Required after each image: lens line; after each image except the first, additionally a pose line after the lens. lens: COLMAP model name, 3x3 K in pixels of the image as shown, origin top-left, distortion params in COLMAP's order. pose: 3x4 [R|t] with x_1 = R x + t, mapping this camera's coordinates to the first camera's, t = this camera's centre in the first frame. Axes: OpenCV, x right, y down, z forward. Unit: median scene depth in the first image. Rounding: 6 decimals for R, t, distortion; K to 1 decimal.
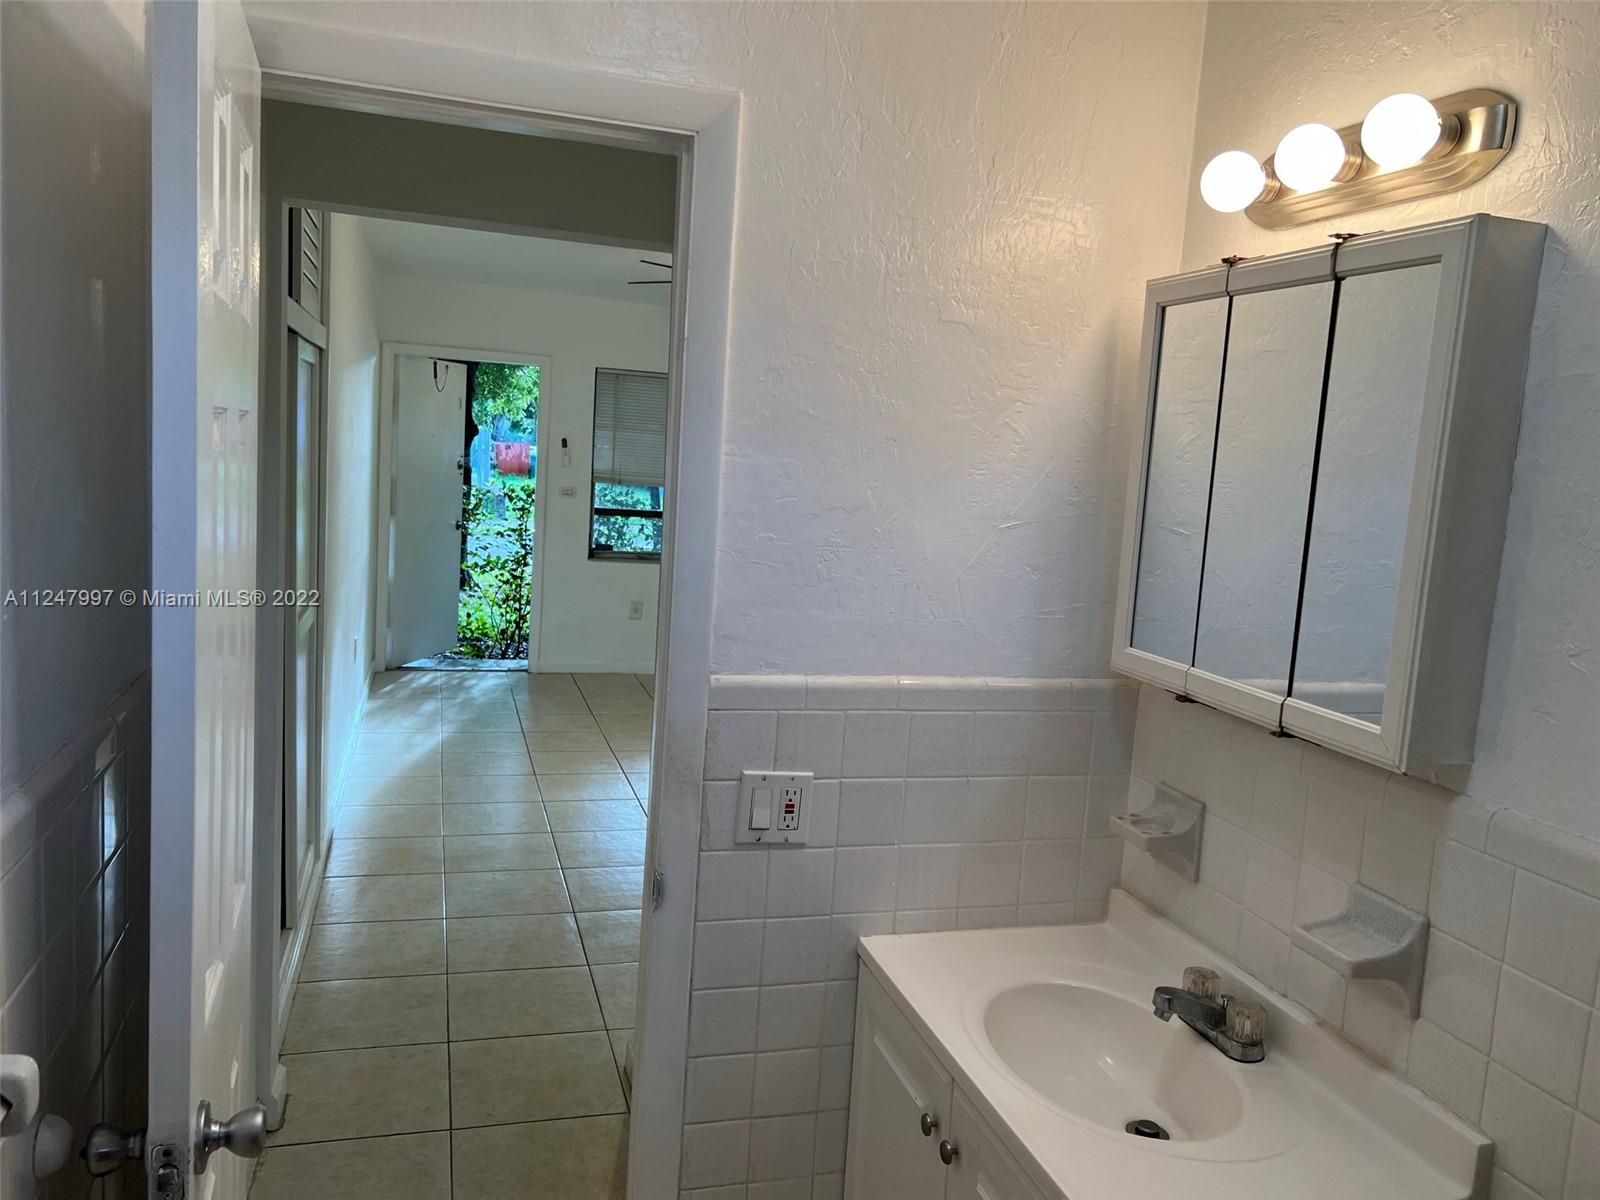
lens RADIAL K [[1201.8, 0, 805.9], [0, 1201.8, 606.6], [0, 0, 1]] dist [0.027535, -0.051035]
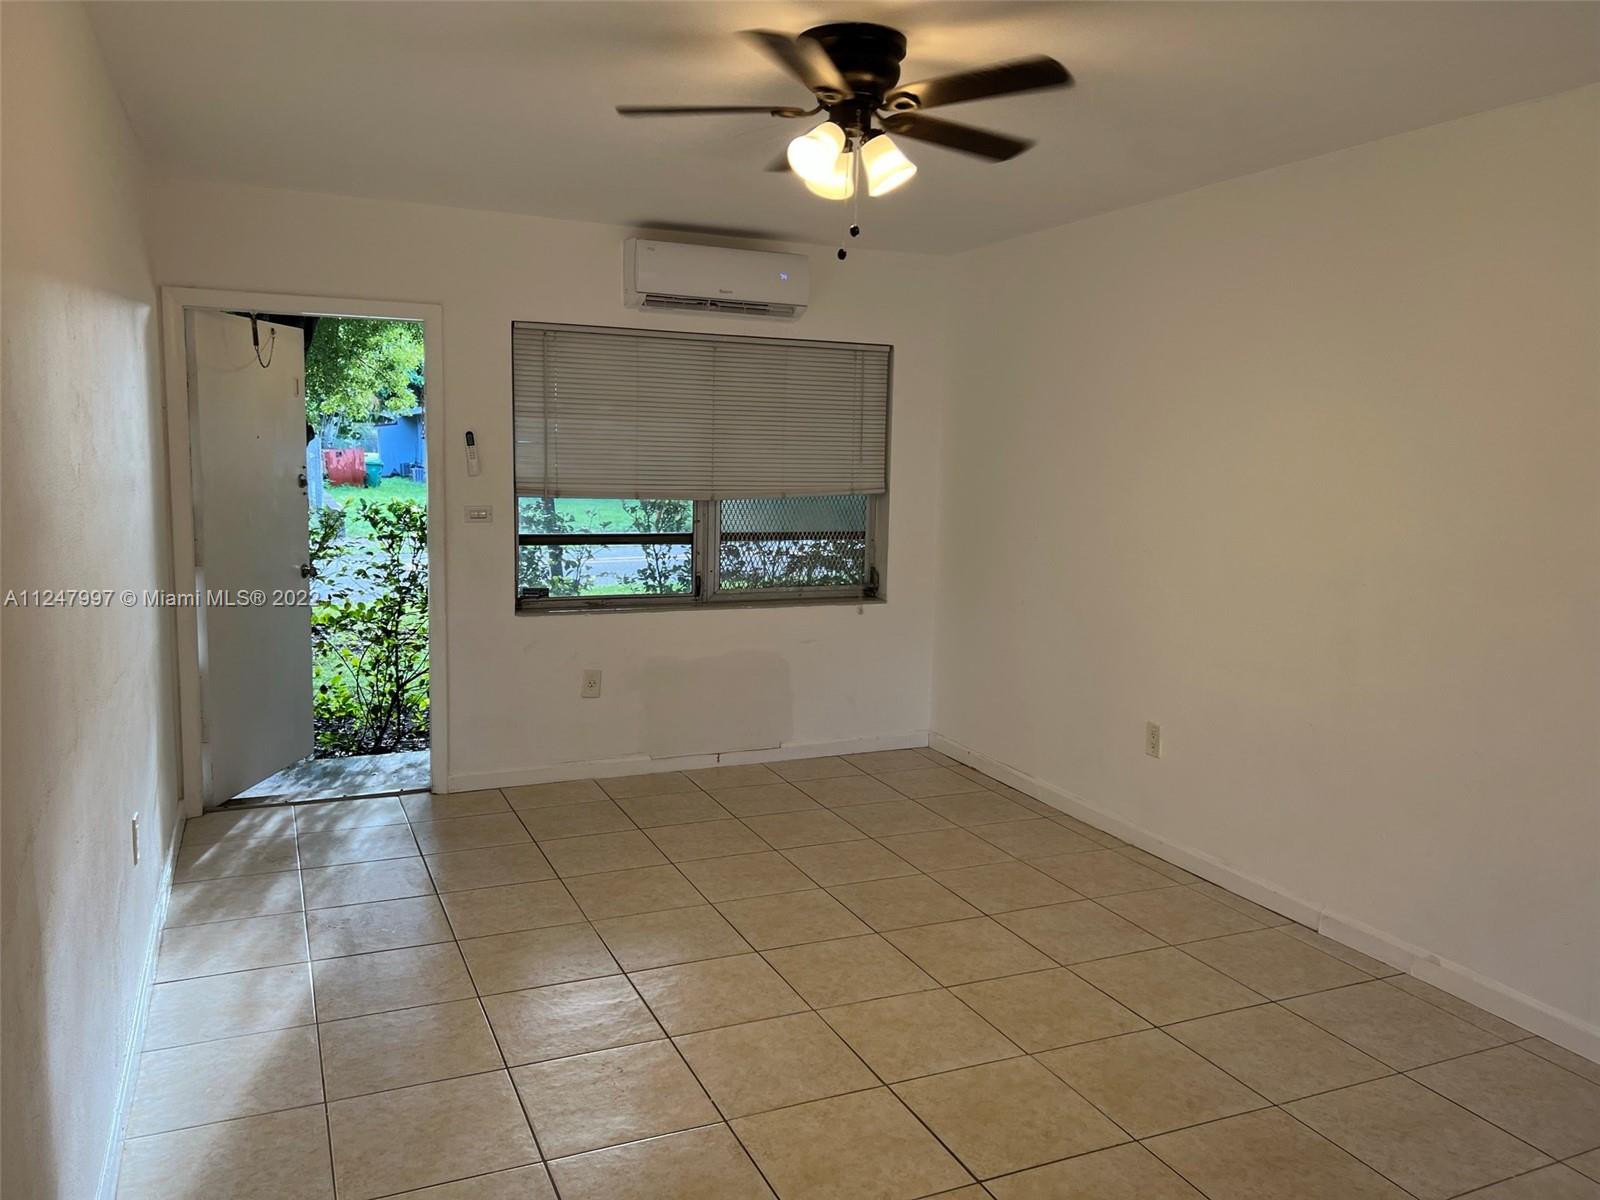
lens RADIAL K [[1201.8, 0, 796.9], [0, 1201.8, 604.4], [0, 0, 1]] dist [0.027535, -0.051035]
pose [[0.991167, -0.062972, 0.116712, -0.084376], [0.062231, 0.998012, 0.009986, -0.033469], [-0.117109, -0.002635, 0.993116, 0.264016]]
